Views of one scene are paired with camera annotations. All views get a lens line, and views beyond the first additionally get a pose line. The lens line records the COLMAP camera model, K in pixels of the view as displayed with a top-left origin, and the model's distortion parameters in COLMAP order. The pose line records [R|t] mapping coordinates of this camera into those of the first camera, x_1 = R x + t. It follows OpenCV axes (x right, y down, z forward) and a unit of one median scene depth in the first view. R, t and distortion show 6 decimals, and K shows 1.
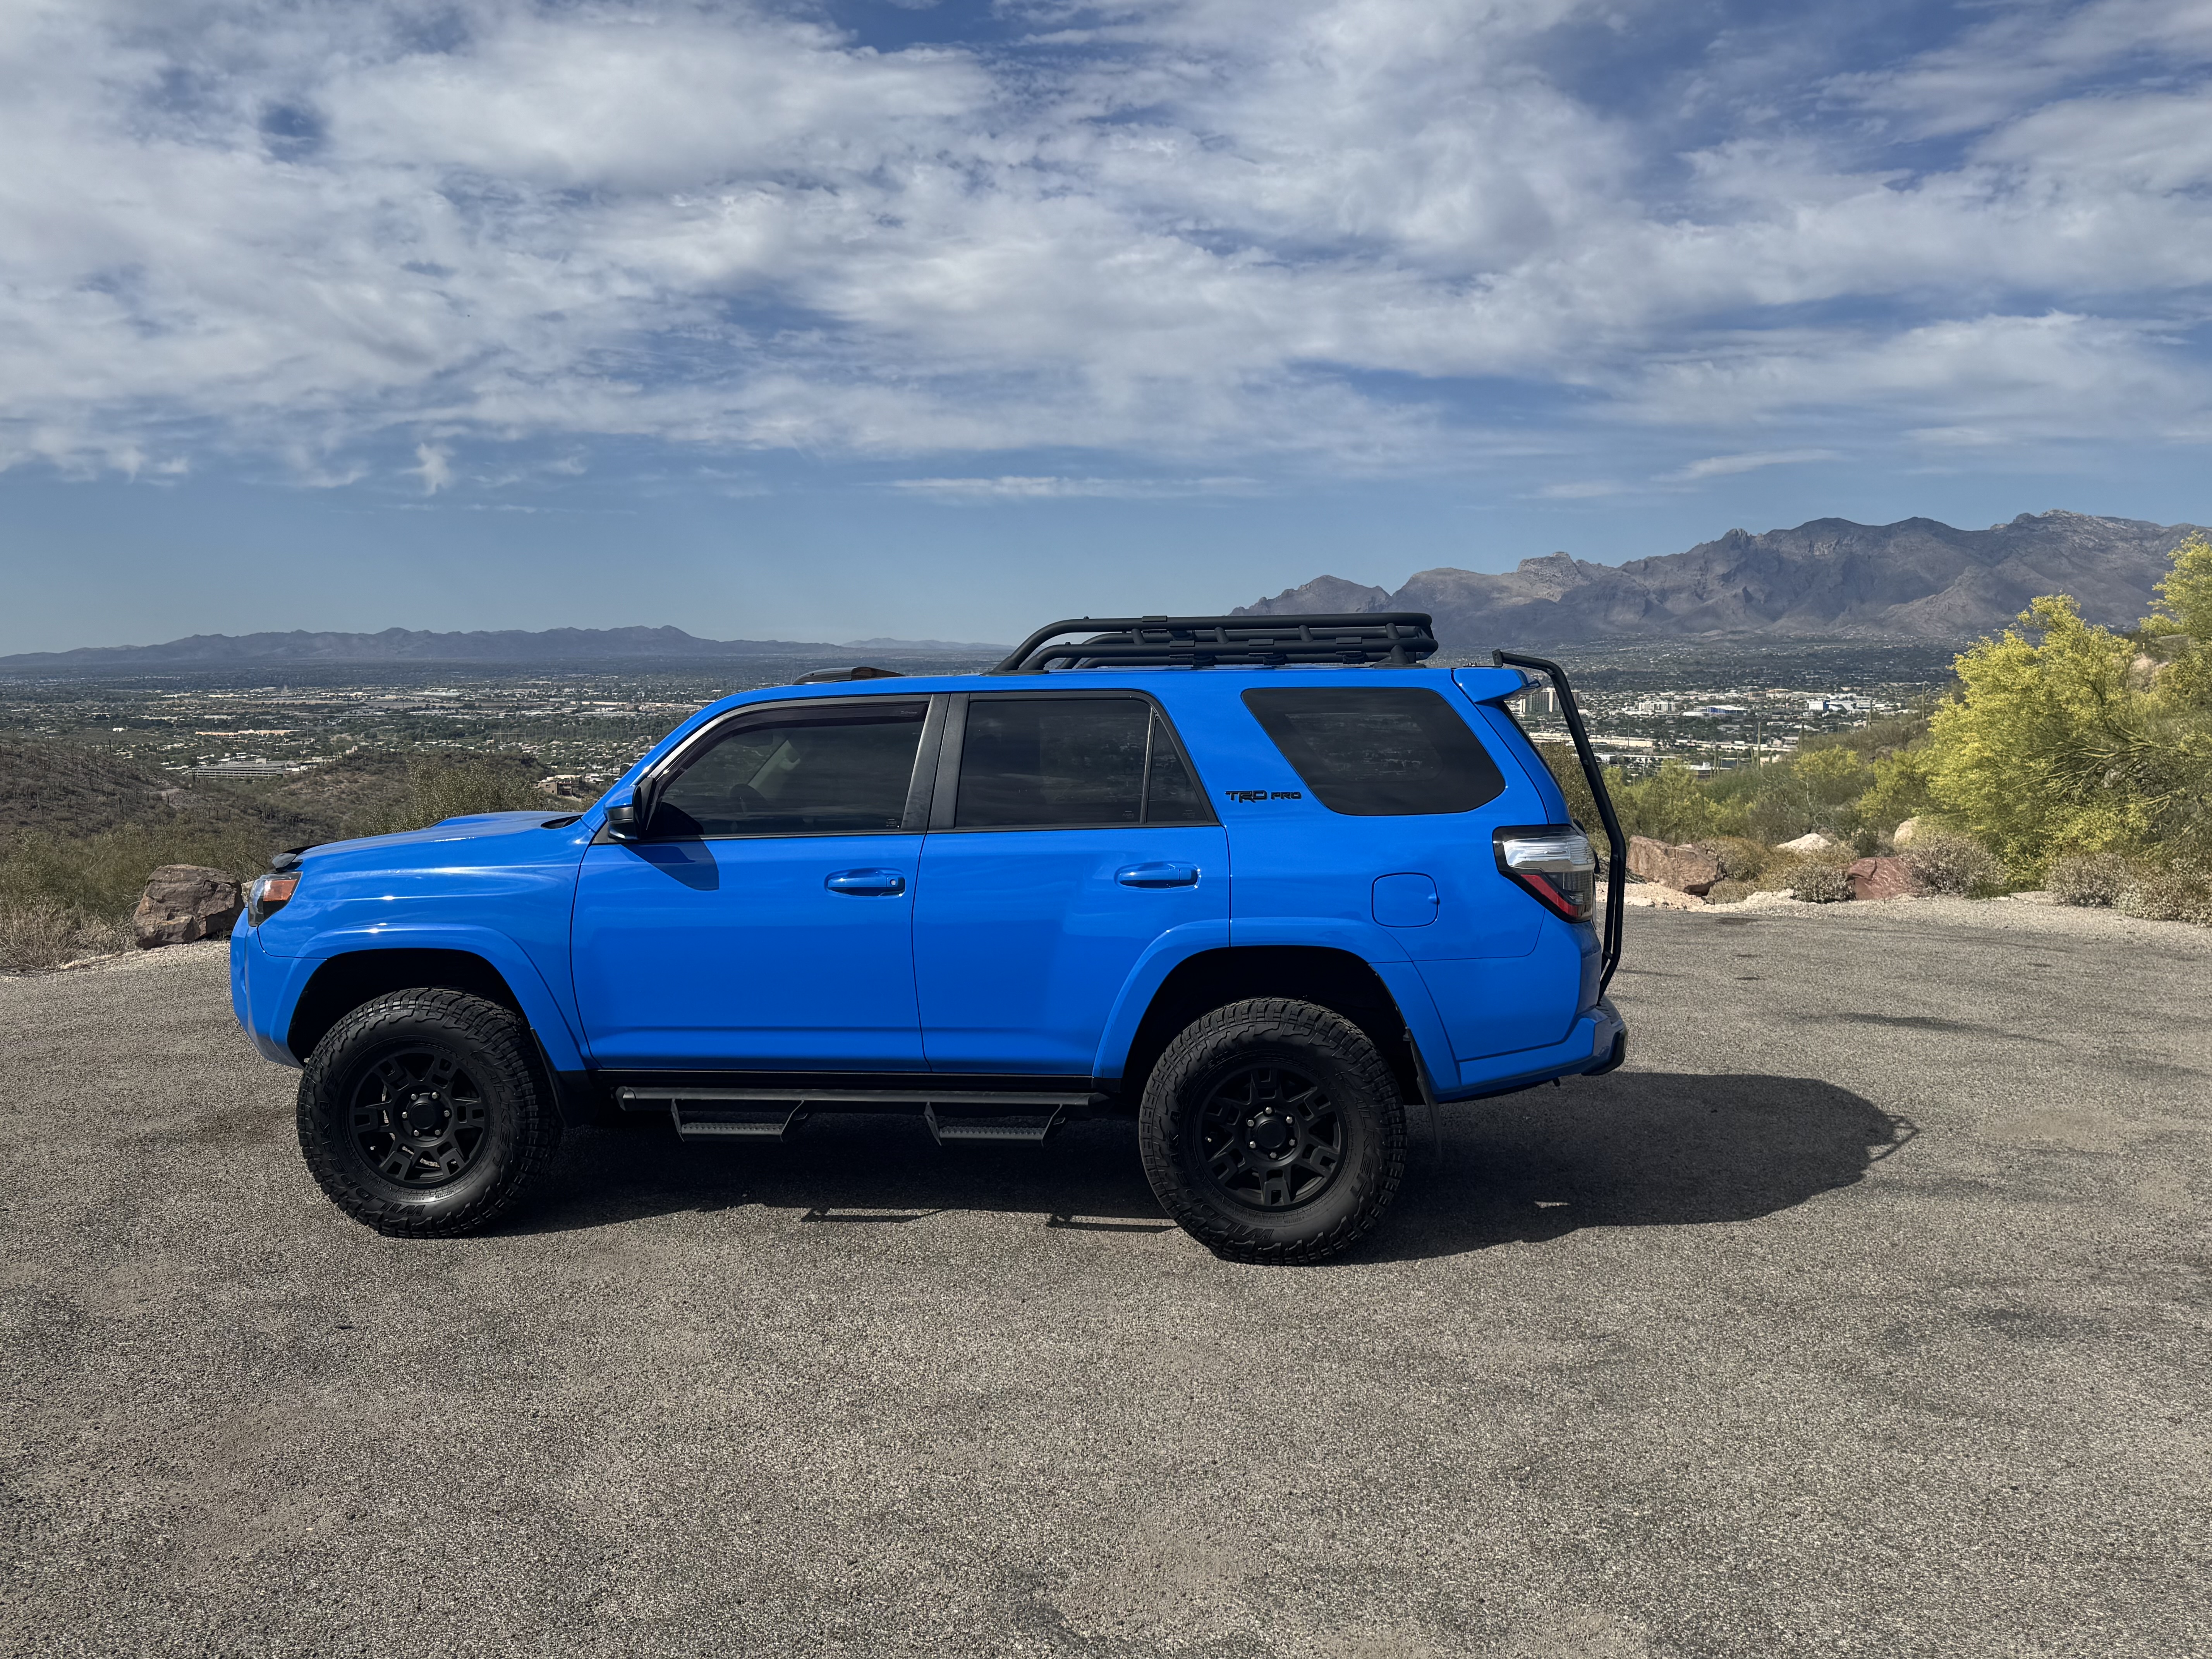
lens RADIAL K [[1890.3, 0, 1118.2], [0, 1890.3, 827.9], [0, 0, 1]] dist [0.023538, -0.004512]
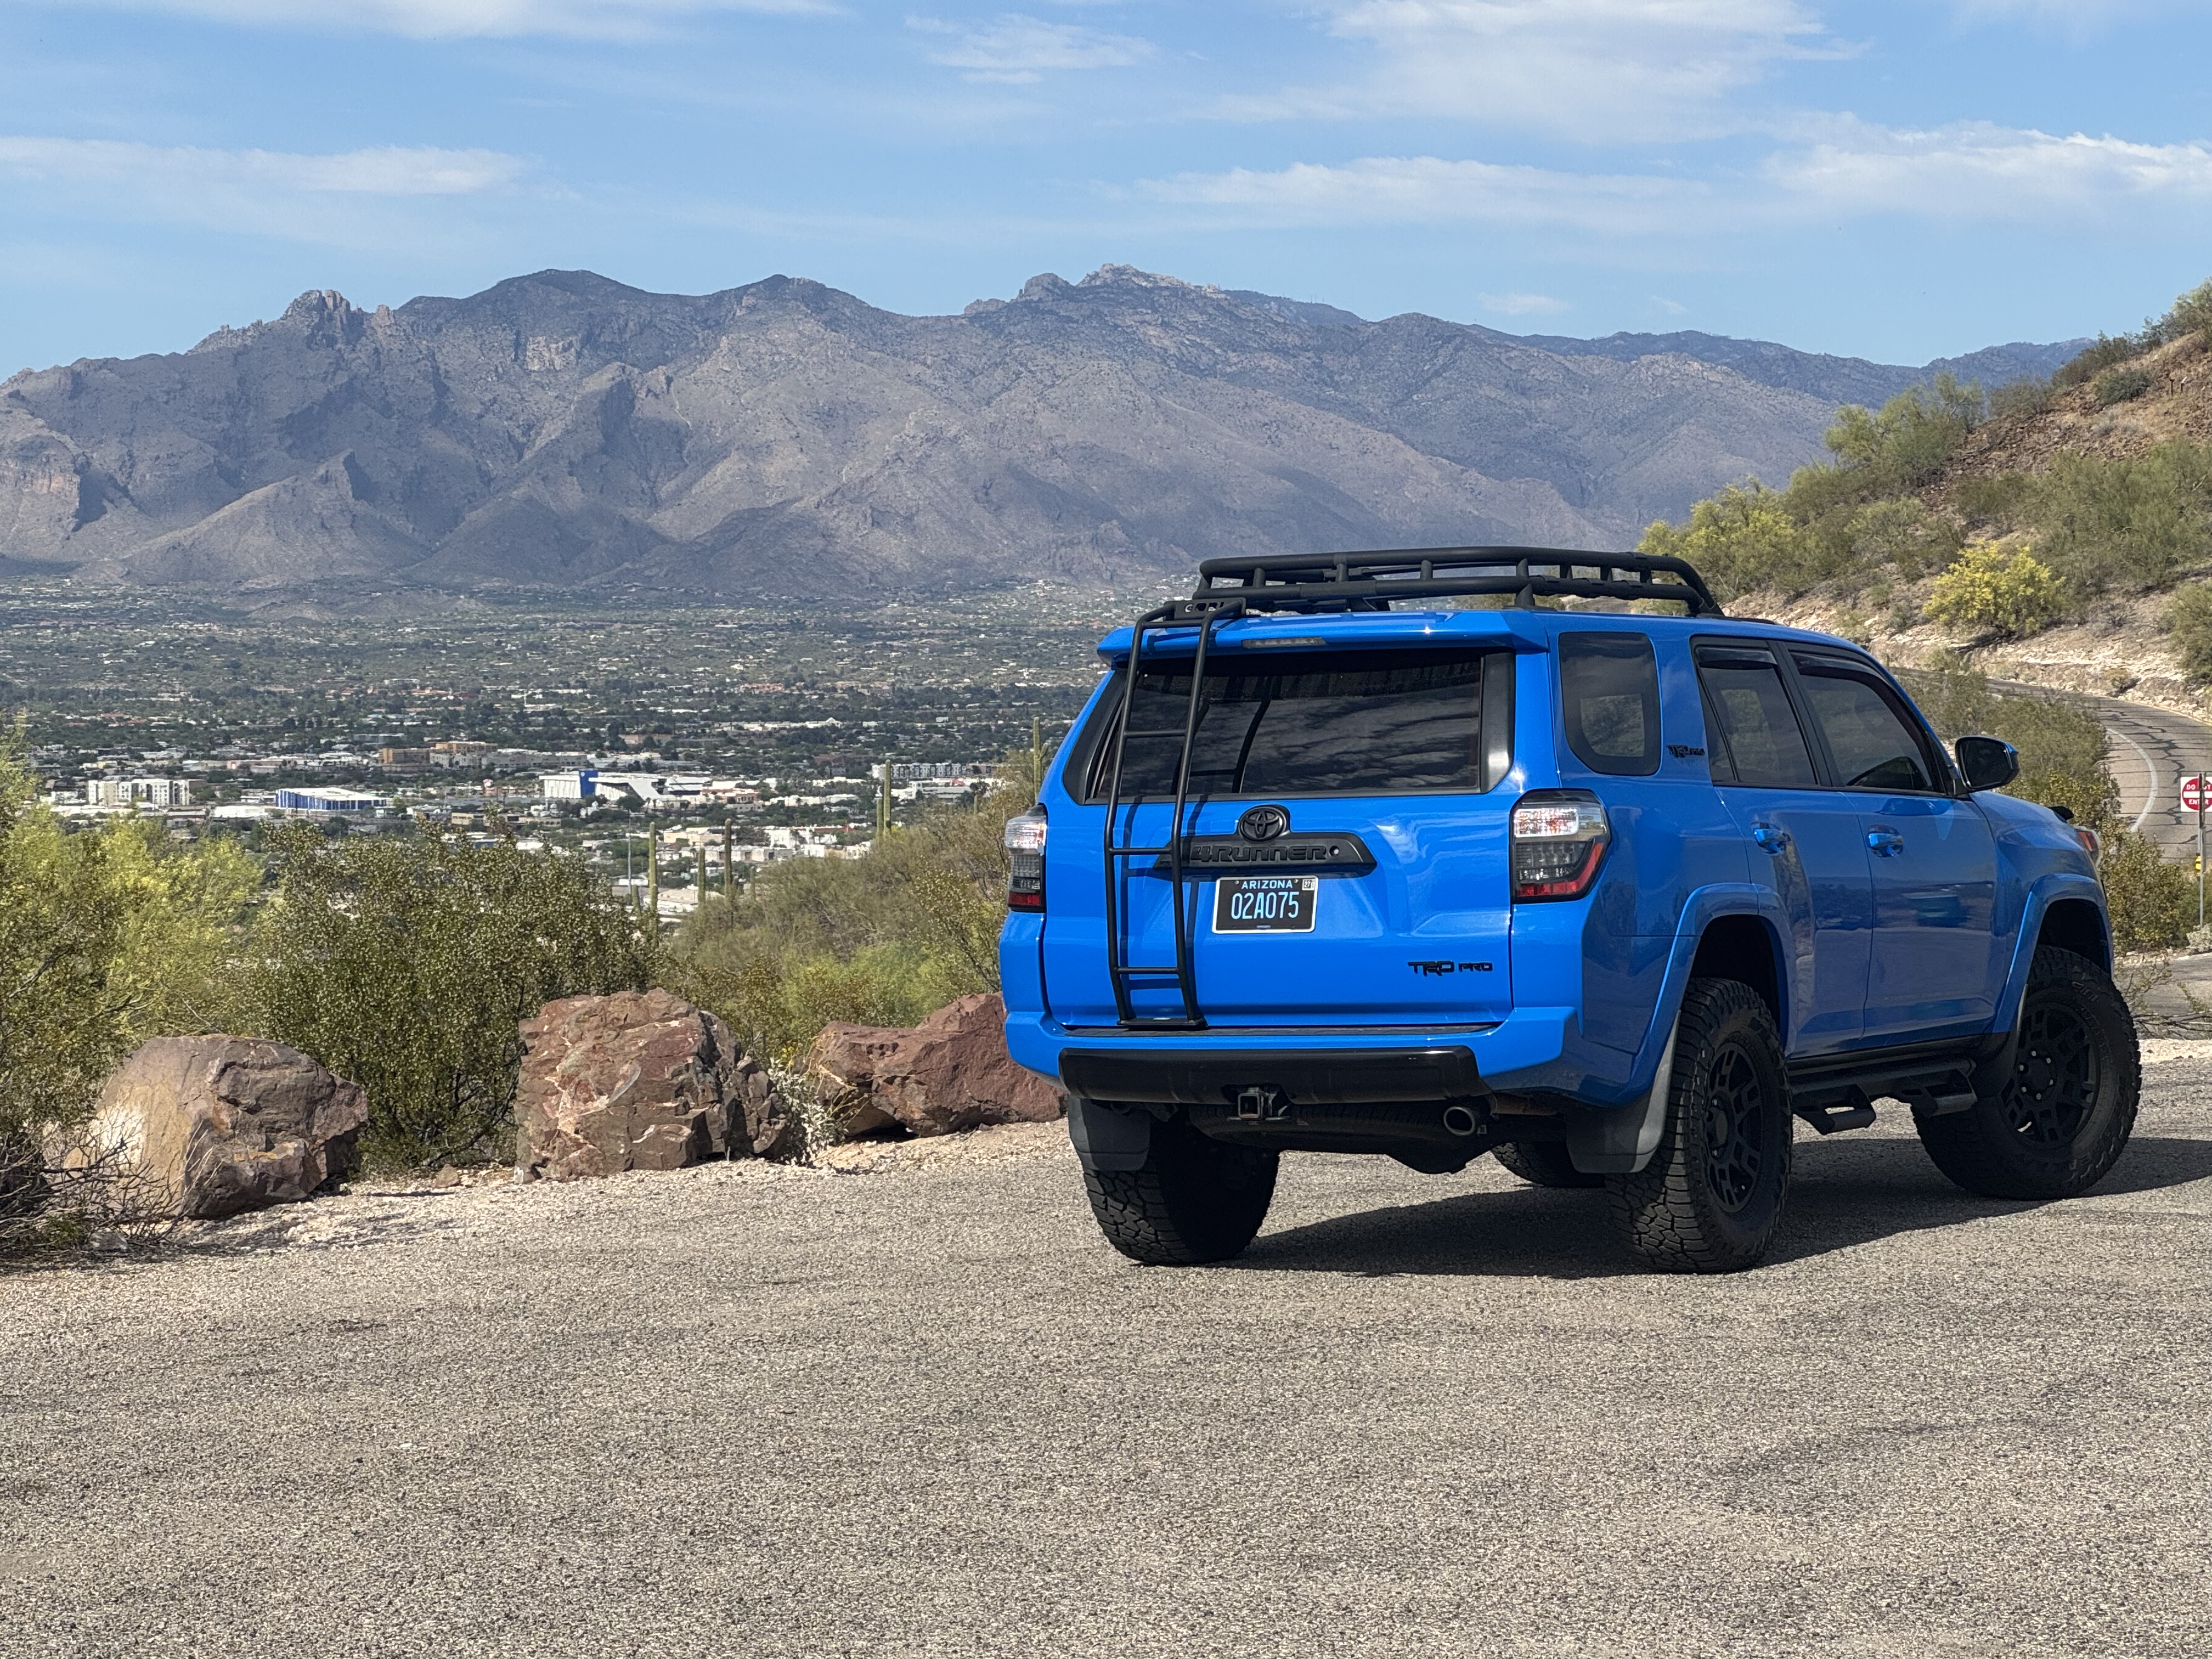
lens RADIAL K [[5642.1, 0, 1103.6], [0, 5642.1, 832.1], [0, 0, 1]] dist [0.254342, 0.000000]
pose [[0.896840, -0.014190, 0.442128, -0.396588], [0.039862, 0.998012, -0.048827, 0.018973], [-0.440556, 0.061414, 0.895622, -0.186105]]
